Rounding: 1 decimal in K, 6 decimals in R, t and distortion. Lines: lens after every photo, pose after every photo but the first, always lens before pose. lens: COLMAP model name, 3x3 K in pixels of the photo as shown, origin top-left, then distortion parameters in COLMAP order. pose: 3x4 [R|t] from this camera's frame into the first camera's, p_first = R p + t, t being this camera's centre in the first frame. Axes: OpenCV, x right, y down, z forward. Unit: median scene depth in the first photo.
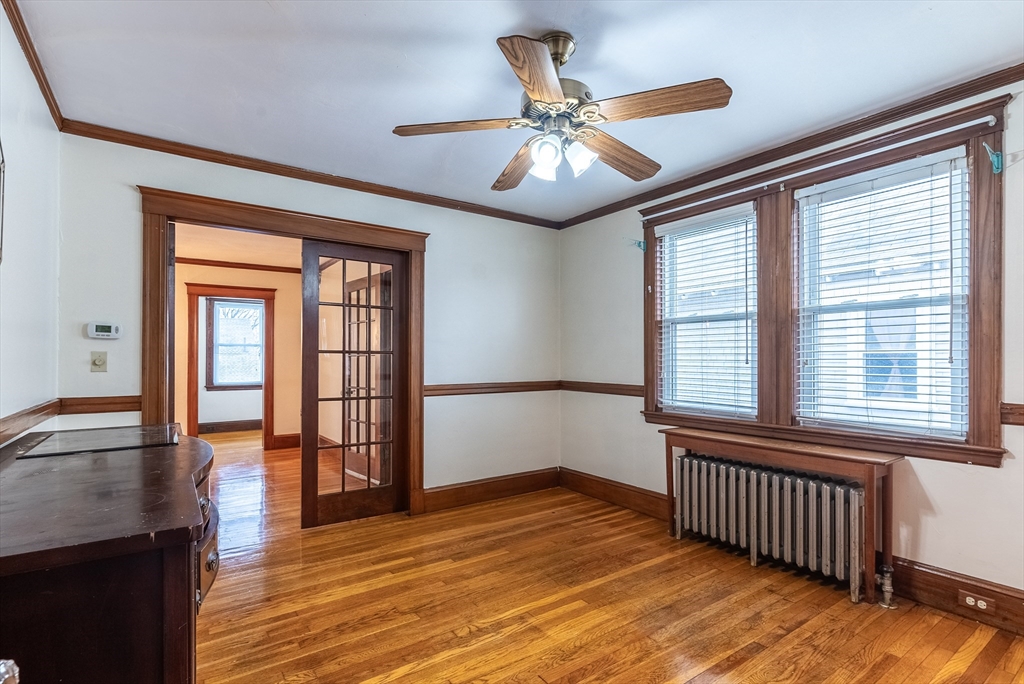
lens RADIAL K [[496.2, 0, 518.4], [0, 496.2, 359.8], [0, 0, 1]] dist [-0.002643, 0.000651]
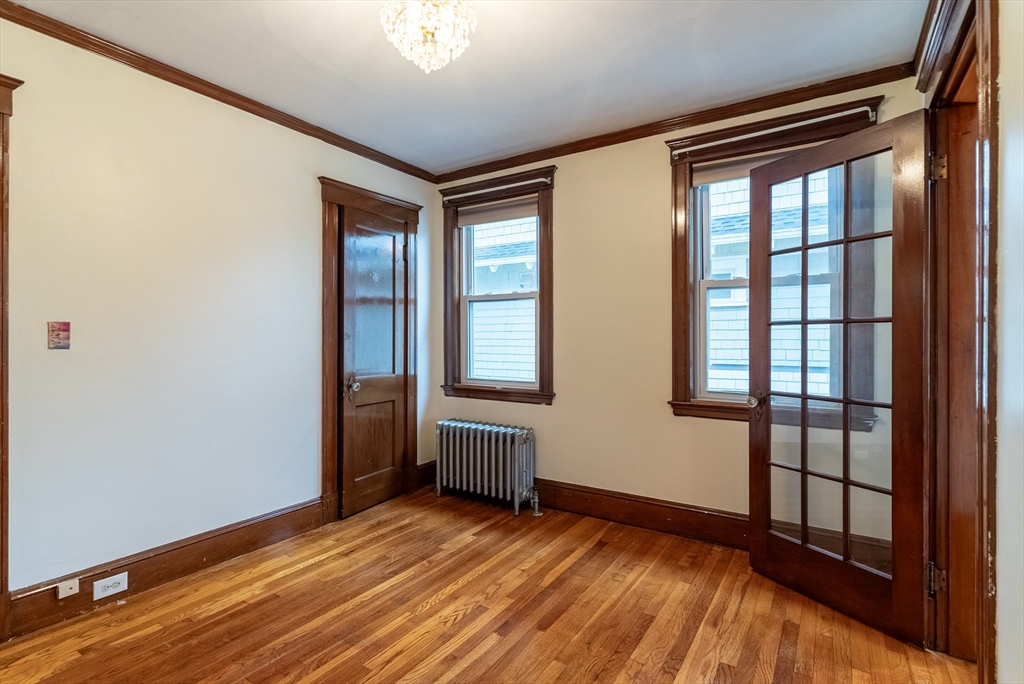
lens RADIAL K [[496.2, 0, 509.0], [0, 496.2, 335.7], [0, 0, 1]] dist [-0.002643, 0.000651]
pose [[0.932667, -0.002802, 0.360726, 0.173145], [0.002773, 0.999996, 0.000596, -0.000526], [-0.360727, 0.000444, 0.932671, -0.243663]]
